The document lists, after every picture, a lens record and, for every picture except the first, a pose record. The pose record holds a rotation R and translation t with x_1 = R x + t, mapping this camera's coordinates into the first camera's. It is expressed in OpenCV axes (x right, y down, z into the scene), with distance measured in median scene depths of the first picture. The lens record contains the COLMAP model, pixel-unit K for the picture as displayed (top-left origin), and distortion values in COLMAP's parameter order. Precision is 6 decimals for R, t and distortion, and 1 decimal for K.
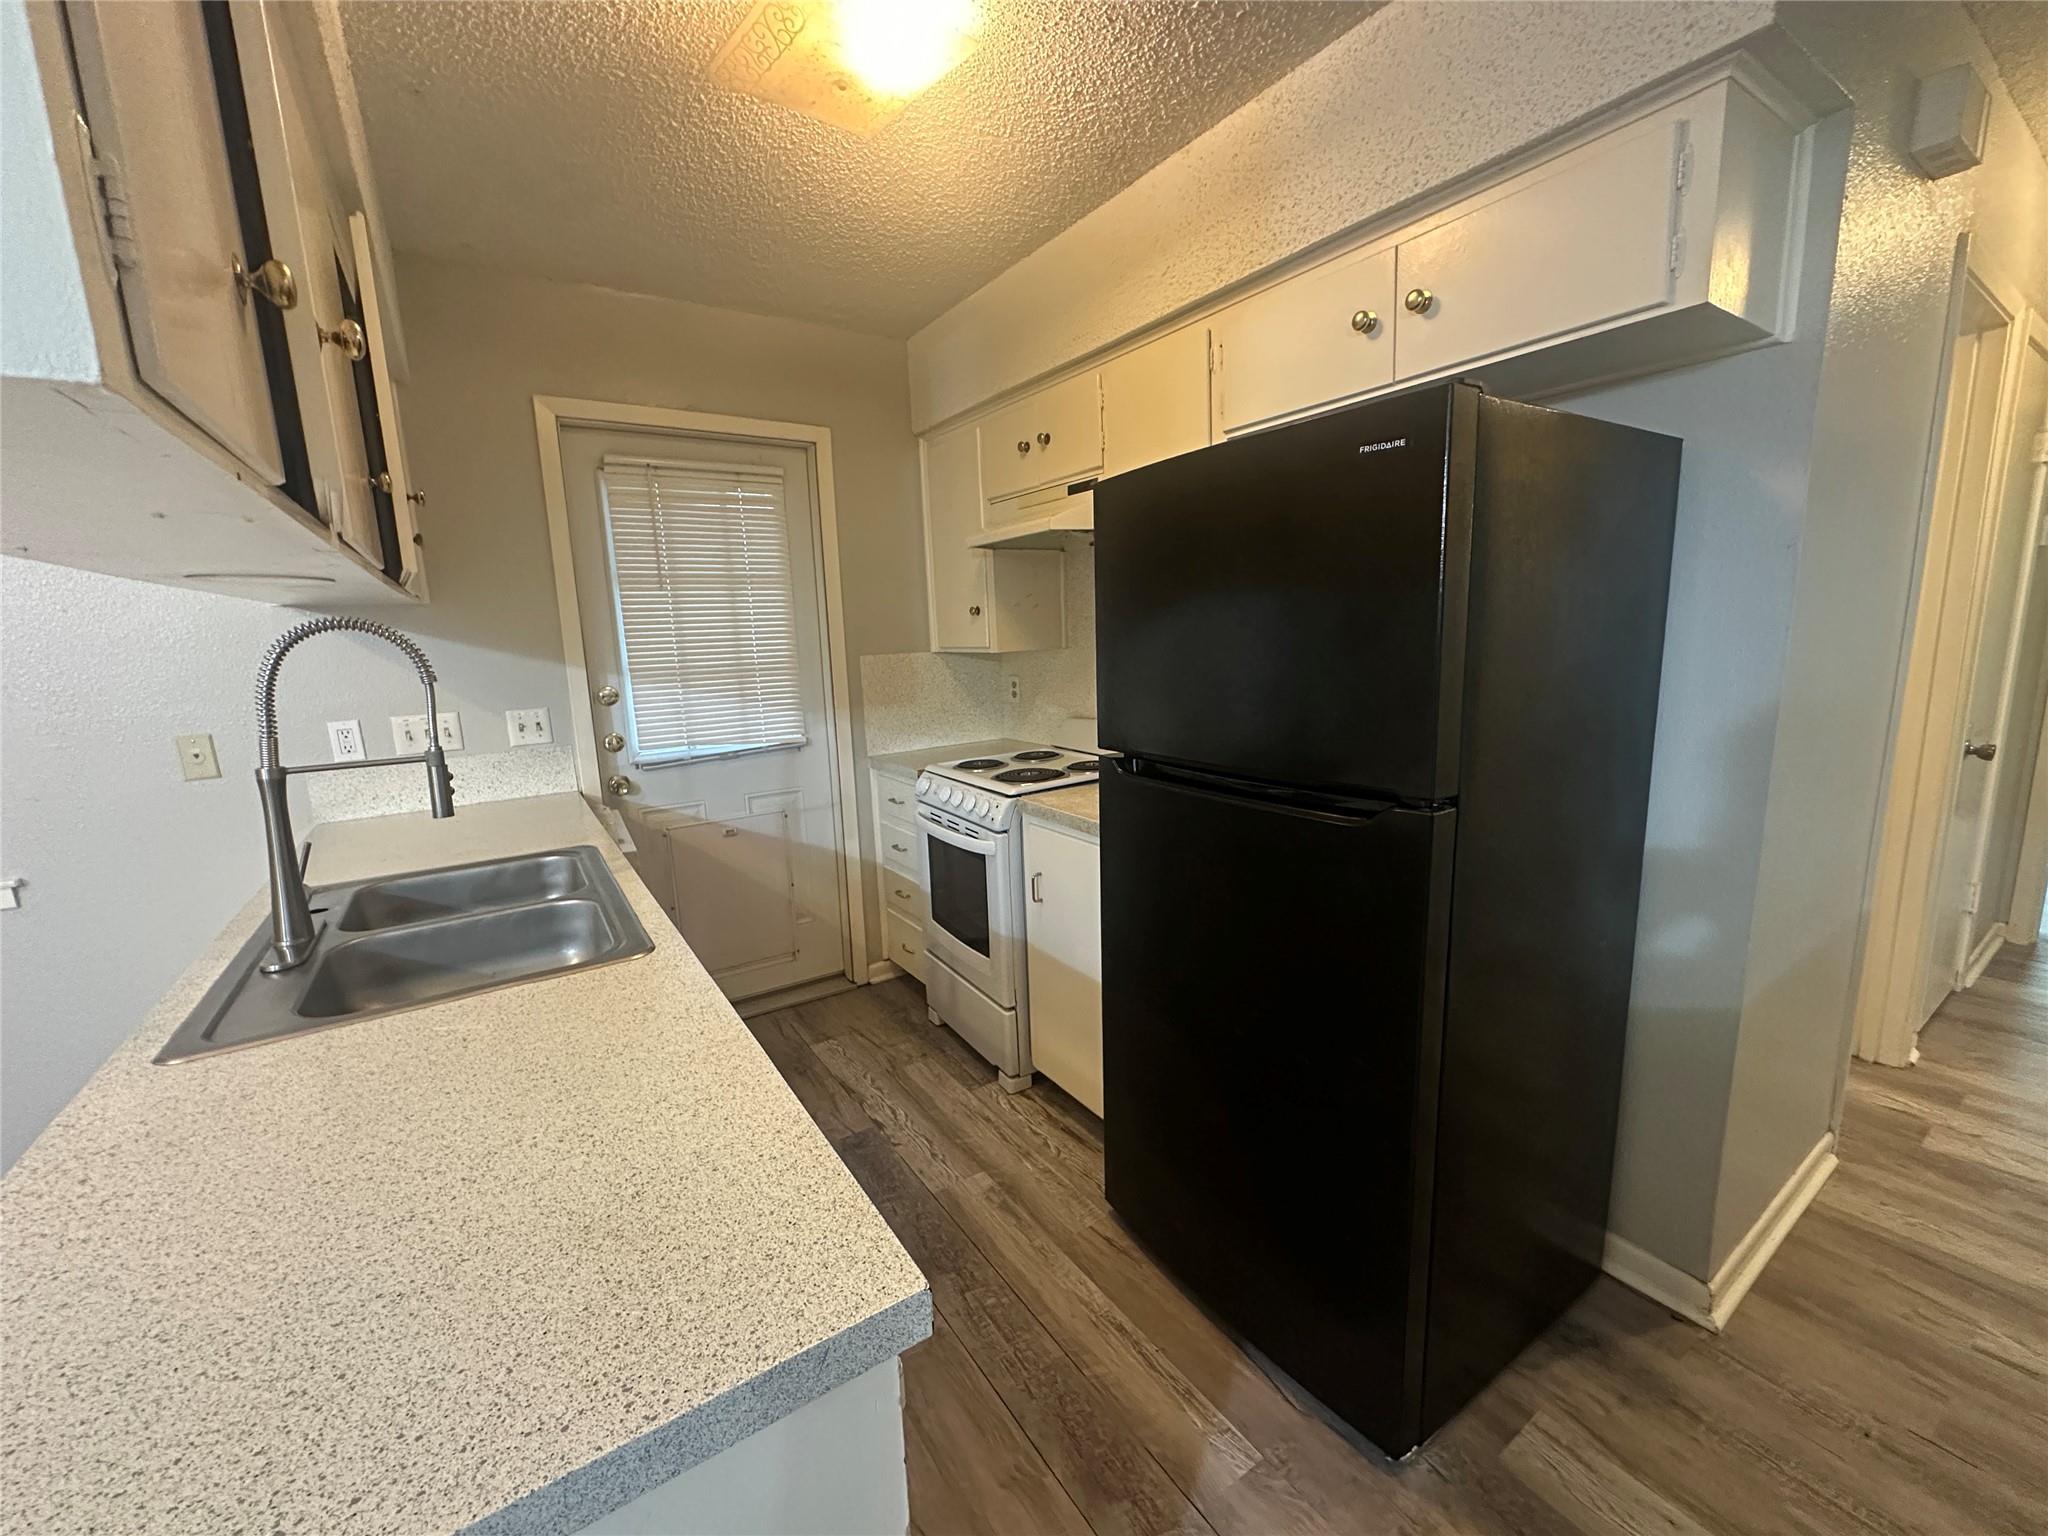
lens RADIAL K [[818.0, 0, 1024.1], [0, 818.0, 768.9], [0, 0, 1]] dist [-0.001059, -0.000465]
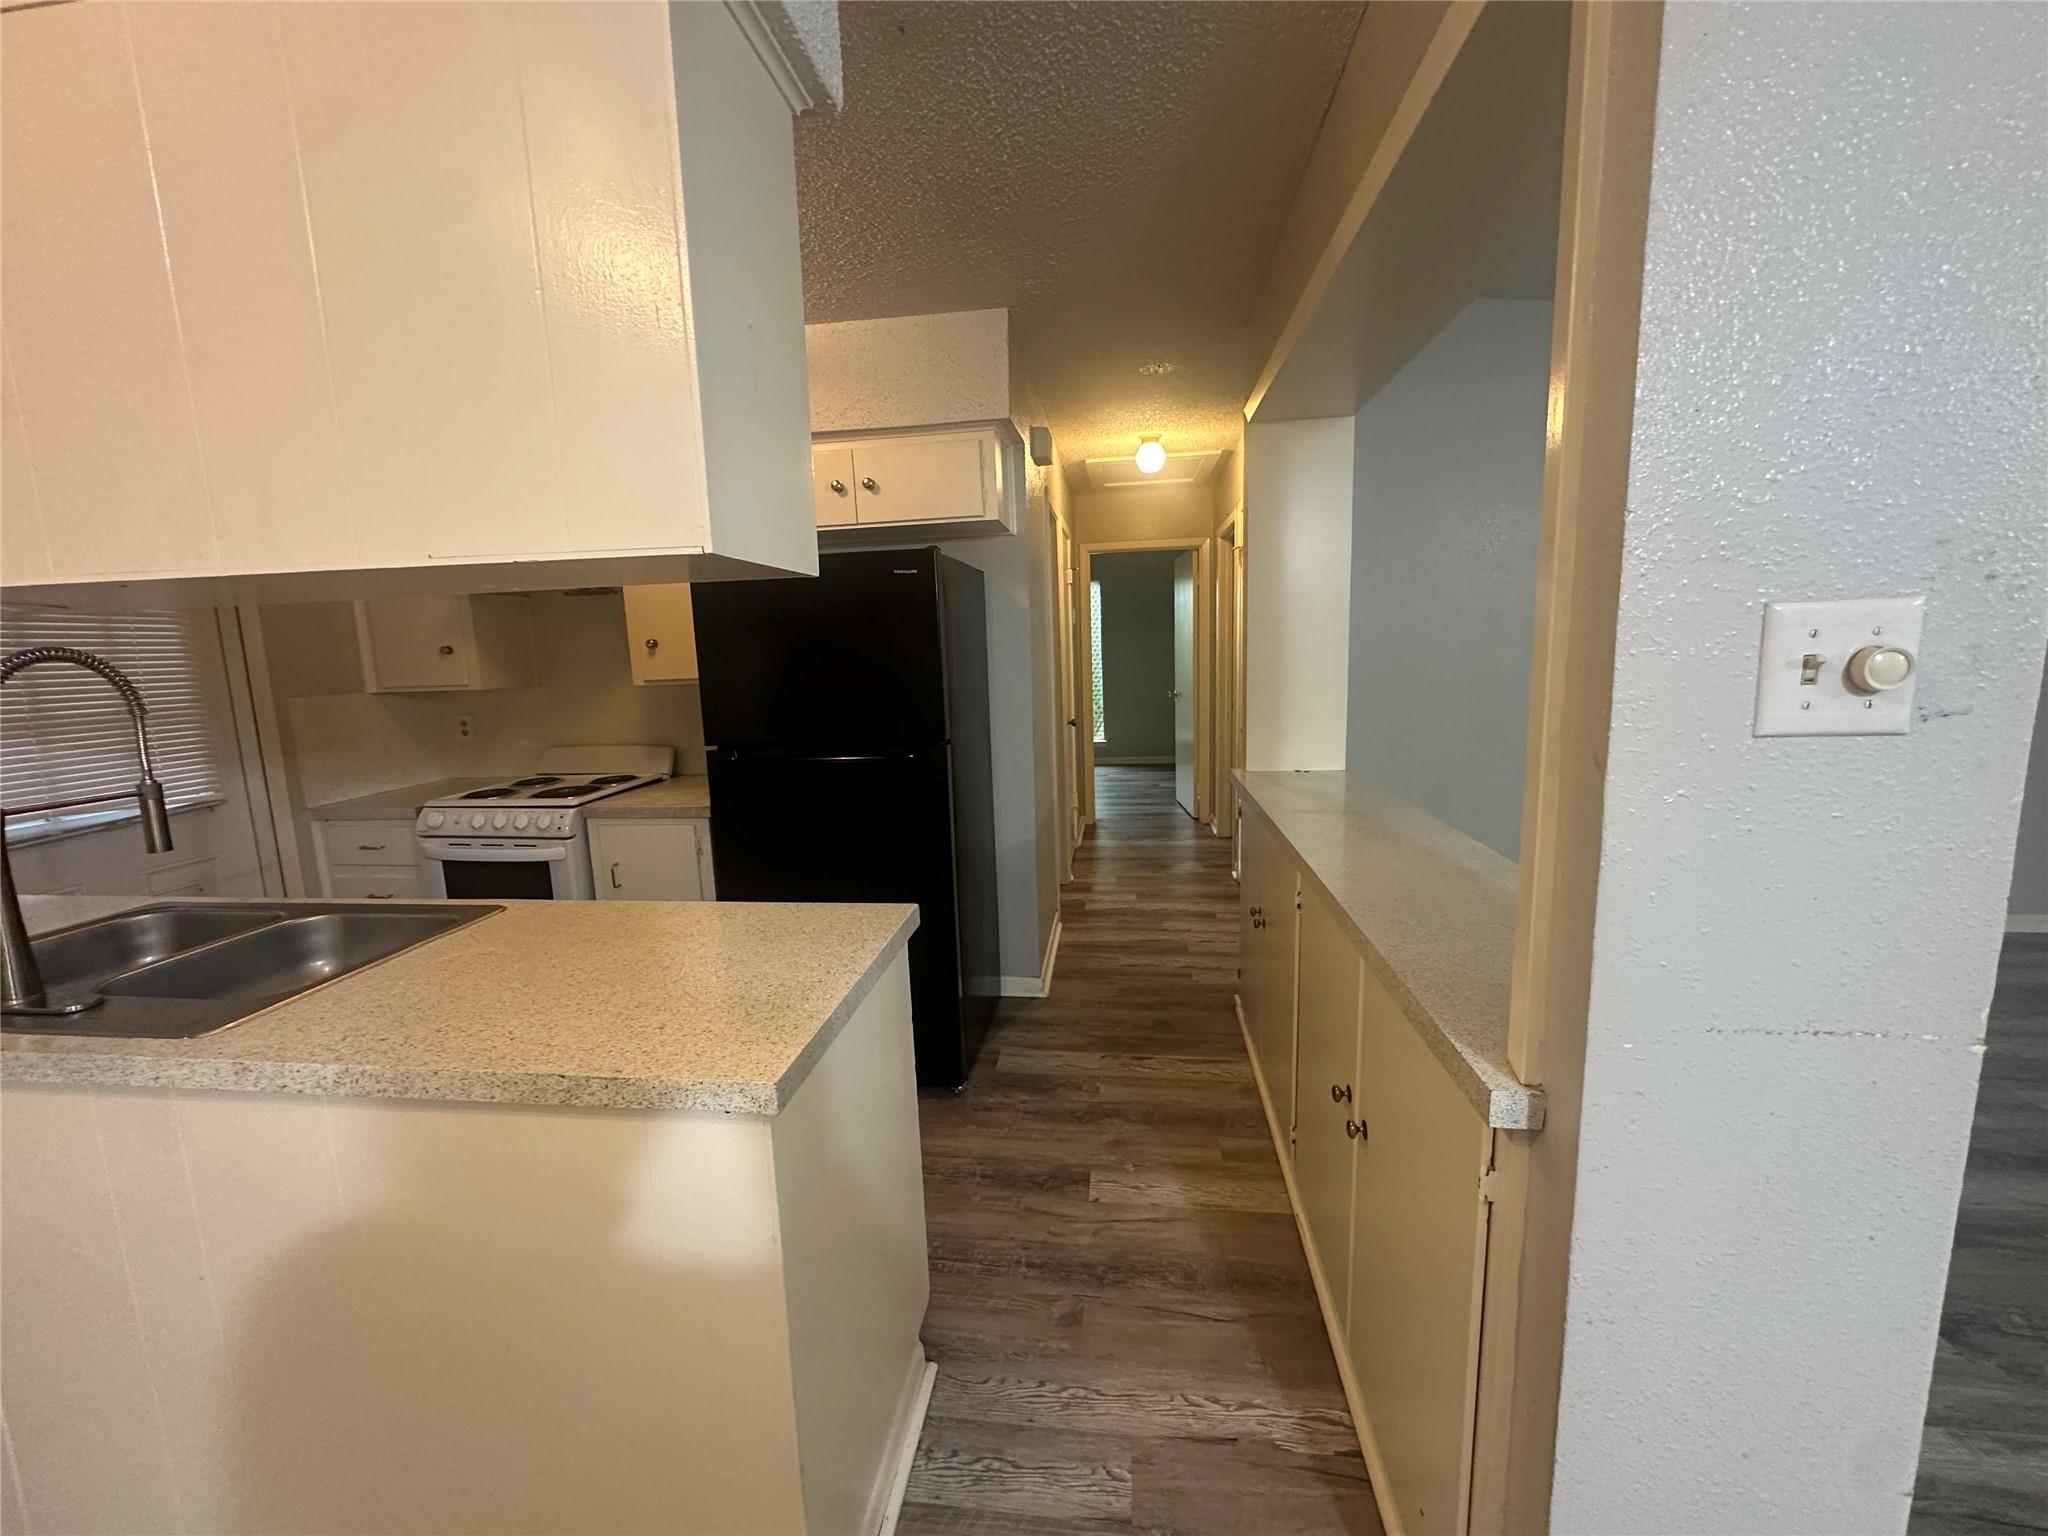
lens RADIAL K [[816.1, 0, 1022.4], [0, 816.1, 767.7], [0, 0, 1]] dist [-0.004234, 0.000614]
pose [[0.655526, -0.098986, 0.748657, -0.470320], [0.140803, 0.990008, 0.007609, 0.061226], [-0.741930, 0.100426, 0.662914, -0.263217]]
